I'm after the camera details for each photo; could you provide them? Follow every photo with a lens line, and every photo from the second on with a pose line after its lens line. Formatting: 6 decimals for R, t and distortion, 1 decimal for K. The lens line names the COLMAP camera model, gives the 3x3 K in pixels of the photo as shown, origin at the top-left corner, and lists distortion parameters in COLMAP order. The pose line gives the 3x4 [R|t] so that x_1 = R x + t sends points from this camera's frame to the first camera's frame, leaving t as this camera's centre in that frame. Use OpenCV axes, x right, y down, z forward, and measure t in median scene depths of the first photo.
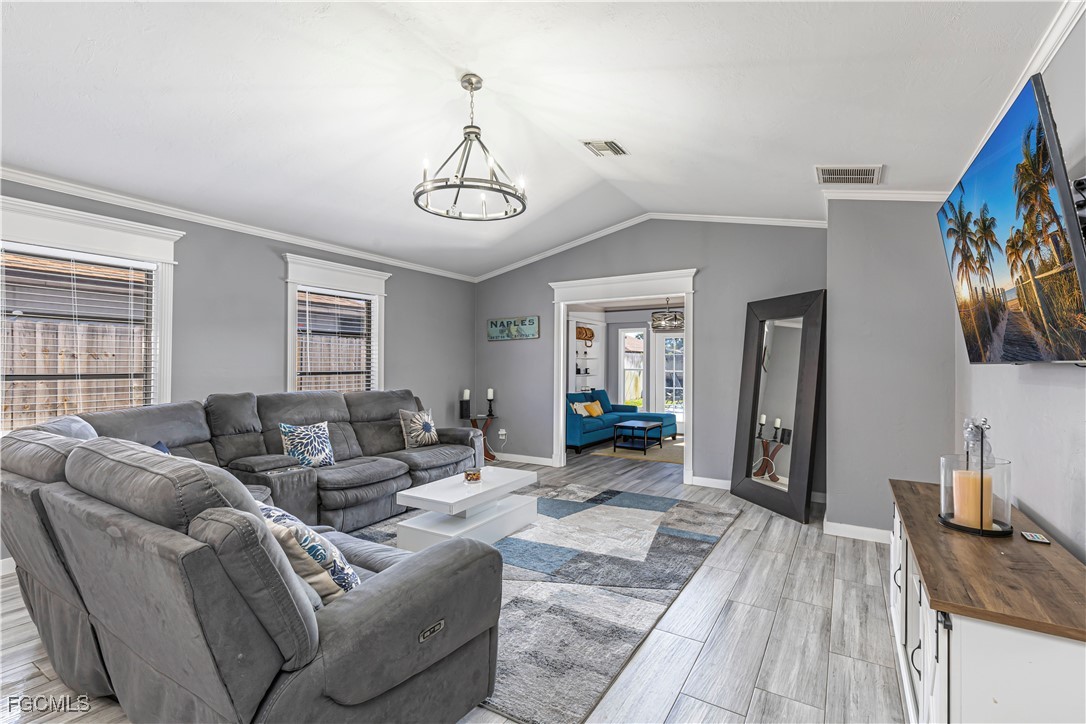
lens RADIAL K [[485.8, 0, 549.2], [0, 485.8, 361.0], [0, 0, 1]] dist [0.010100, -0.000320]
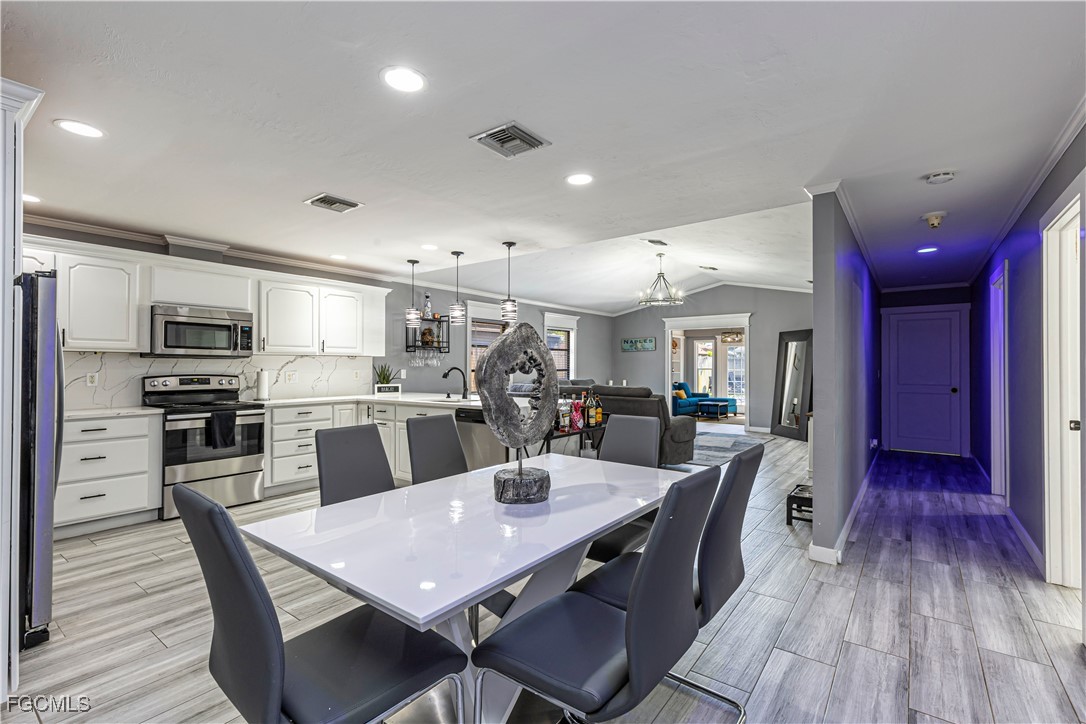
lens RADIAL K [[485.8, 0, 549.2], [0, 485.8, 361.0], [0, 0, 1]] dist [0.010100, -0.000320]
pose [[0.995435, -0.003129, -0.095390, -0.234003], [0.002762, 0.999988, -0.003983, -0.003161], [0.095401, 0.003701, 0.995432, -0.754662]]
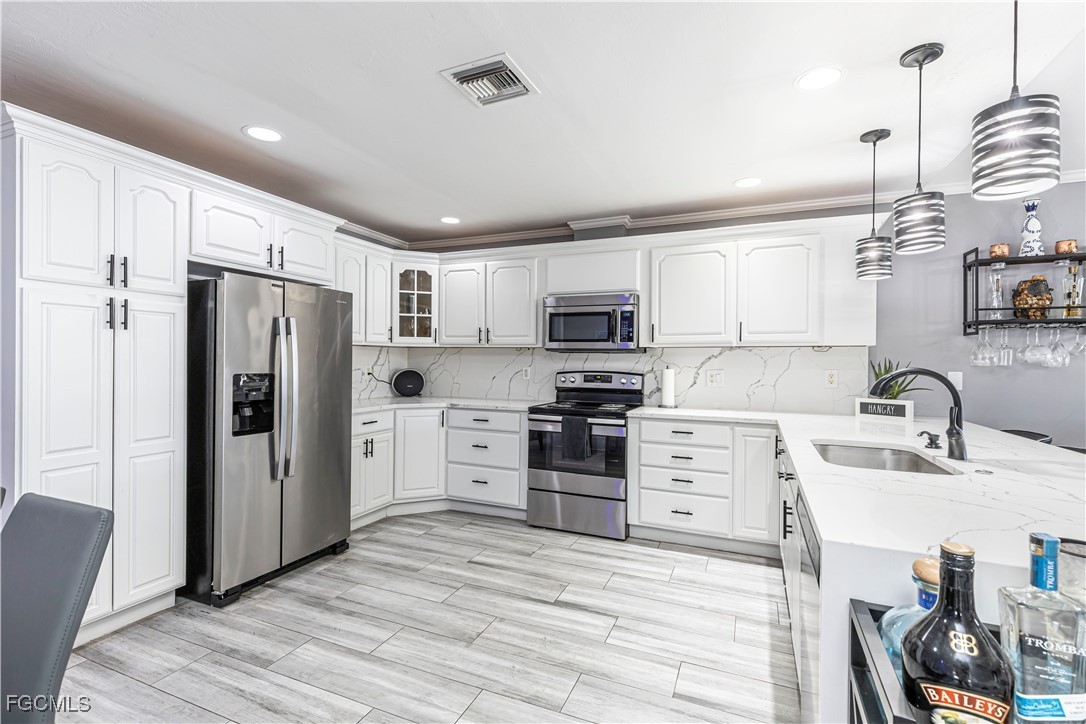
lens RADIAL K [[485.8, 0, 549.2], [0, 485.8, 361.0], [0, 0, 1]] dist [0.010100, -0.000320]
pose [[0.150479, 0.001291, -0.988612, -0.202334], [-0.001021, 0.999999, 0.001150, -0.001243], [0.988613, 0.000836, 0.150480, -0.223817]]
